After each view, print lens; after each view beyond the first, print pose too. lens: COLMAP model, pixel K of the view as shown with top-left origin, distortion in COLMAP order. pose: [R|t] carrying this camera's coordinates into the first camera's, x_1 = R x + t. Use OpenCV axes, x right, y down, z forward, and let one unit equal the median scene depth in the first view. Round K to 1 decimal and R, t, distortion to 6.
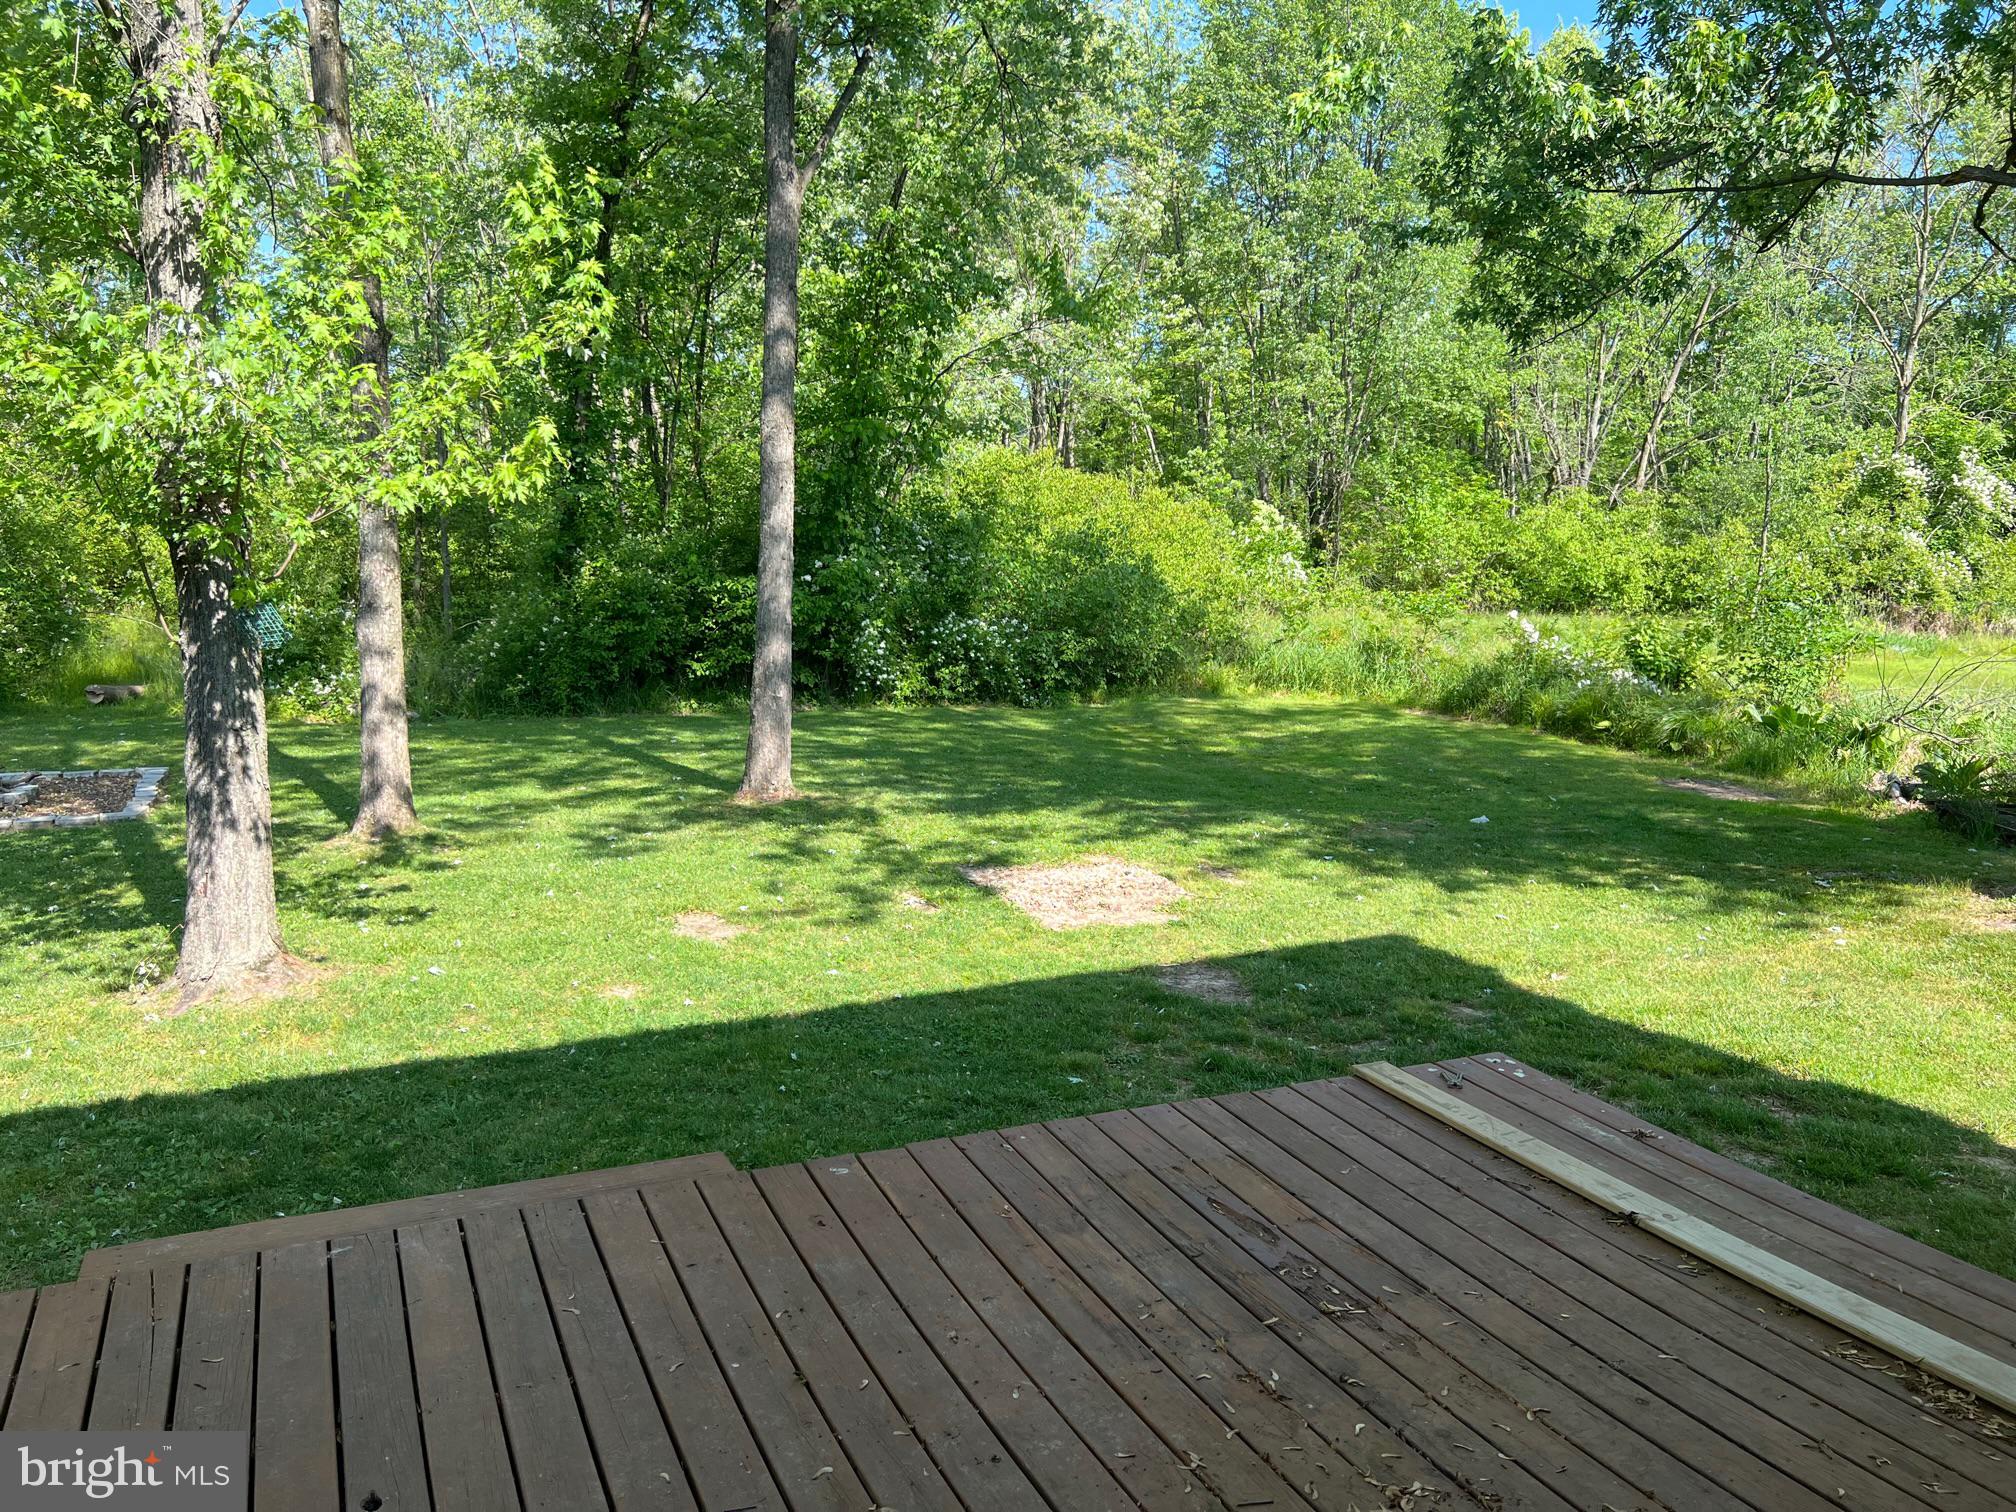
lens RADIAL K [[1494.4, 0, 1008.0], [0, 1494.4, 756.0], [0, 0, 1]] dist [0.103975, -0.126424]
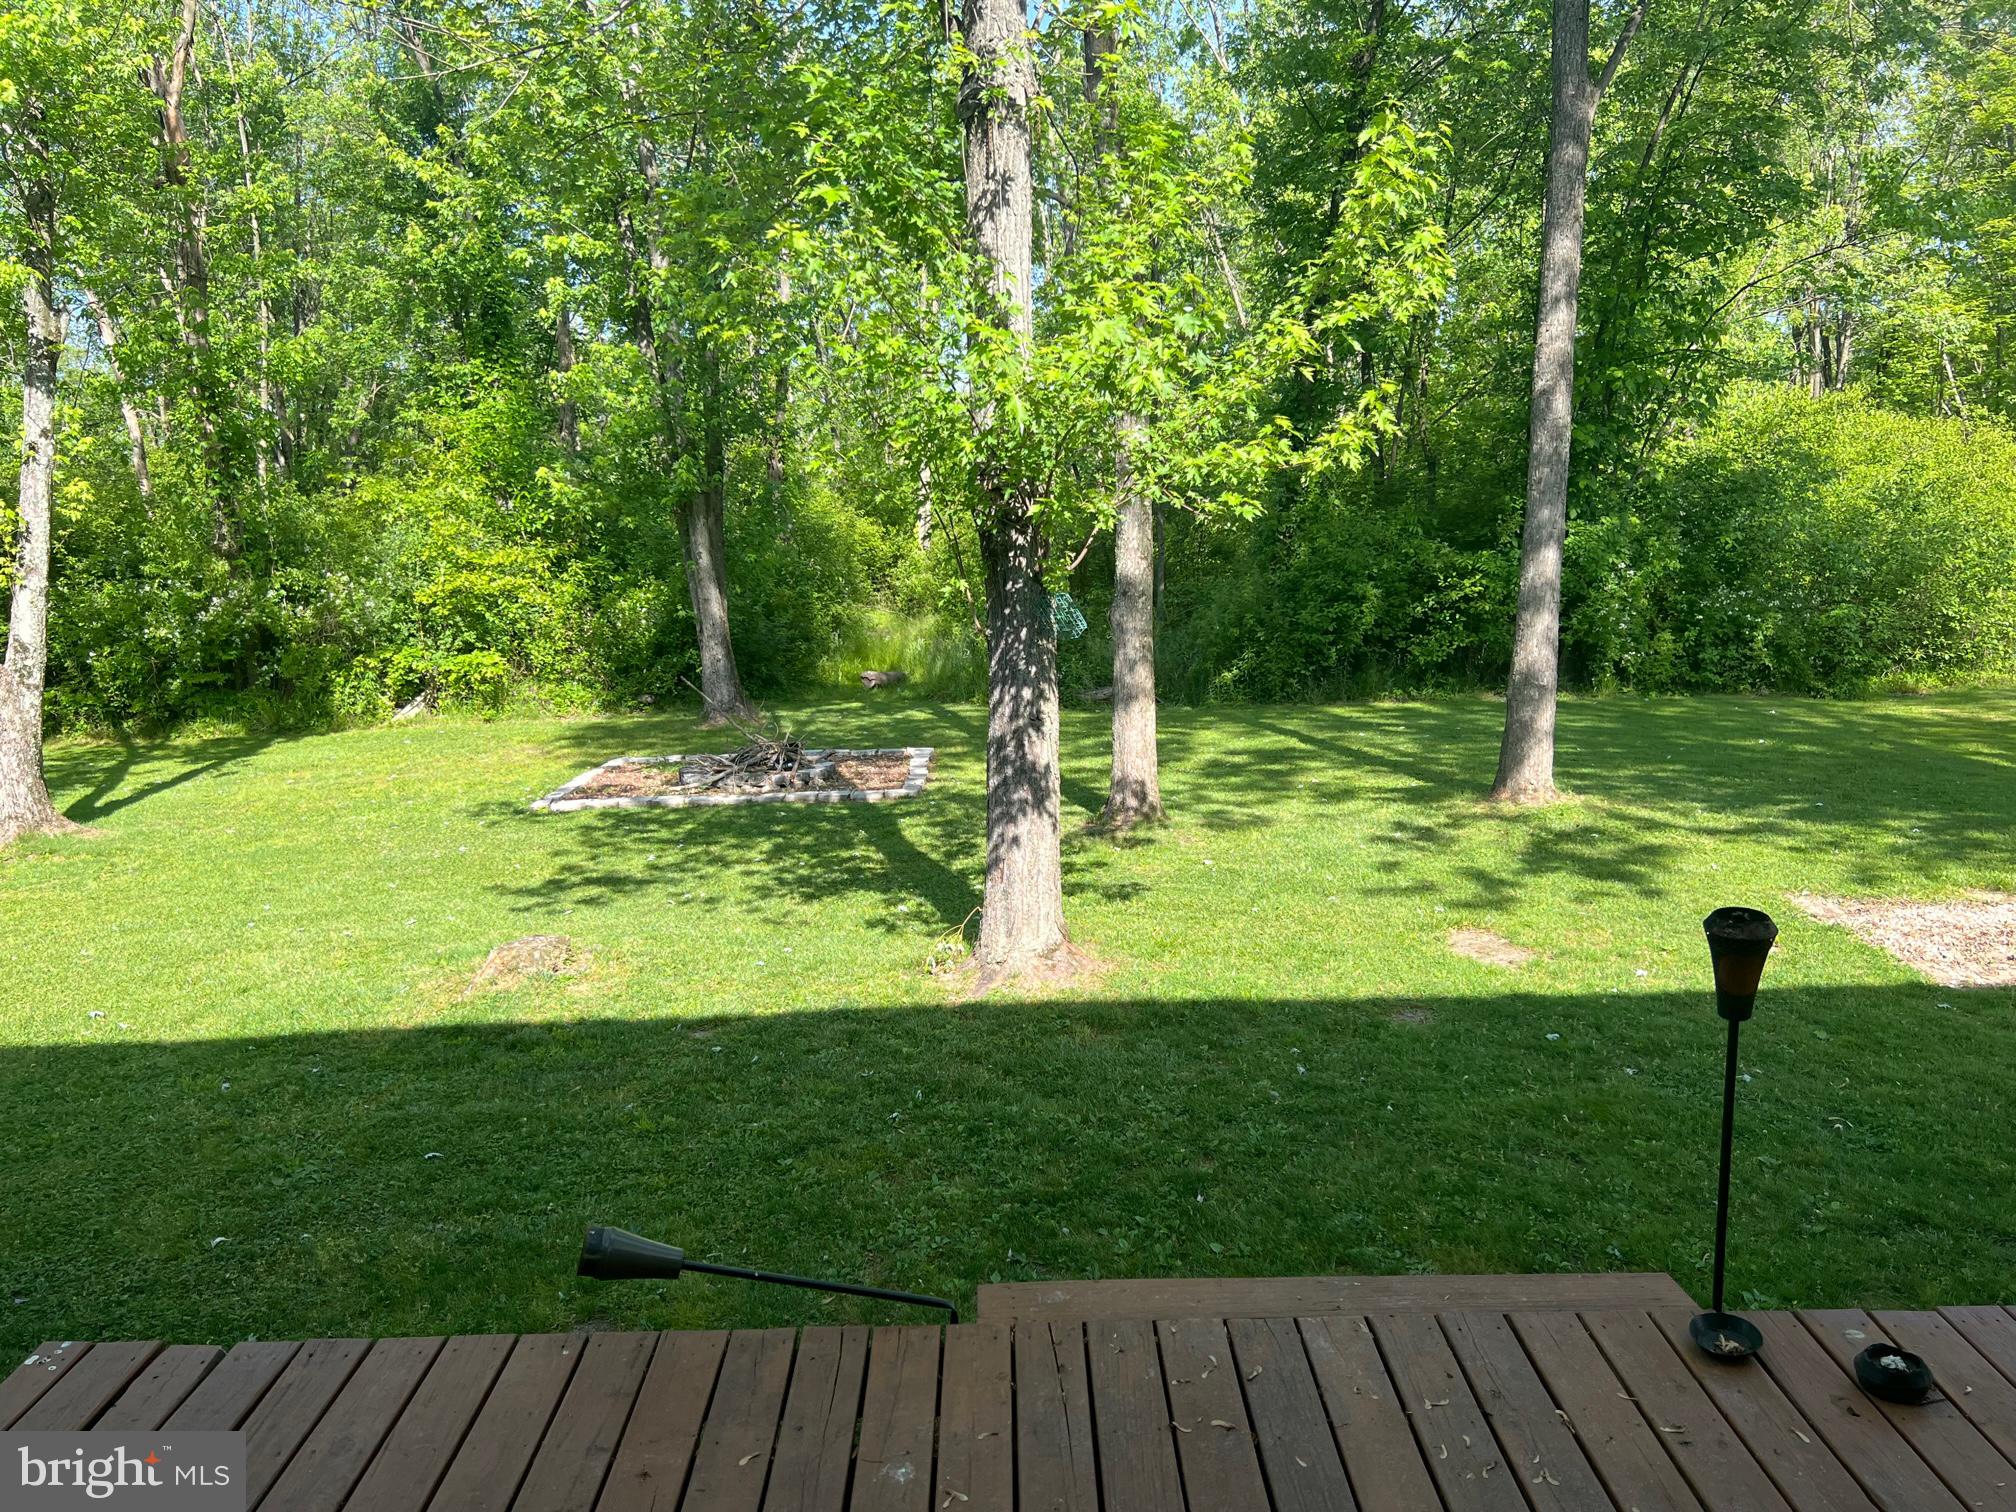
lens RADIAL K [[1494.5, 0, 1002.8], [0, 1494.5, 752.3], [0, 0, 1]] dist [0.106690, -0.224235]
pose [[0.912008, 0.025768, -0.409361, -0.083588], [-0.021605, 0.999657, 0.014792, -0.006498], [0.409602, -0.004646, 0.912253, 0.061500]]
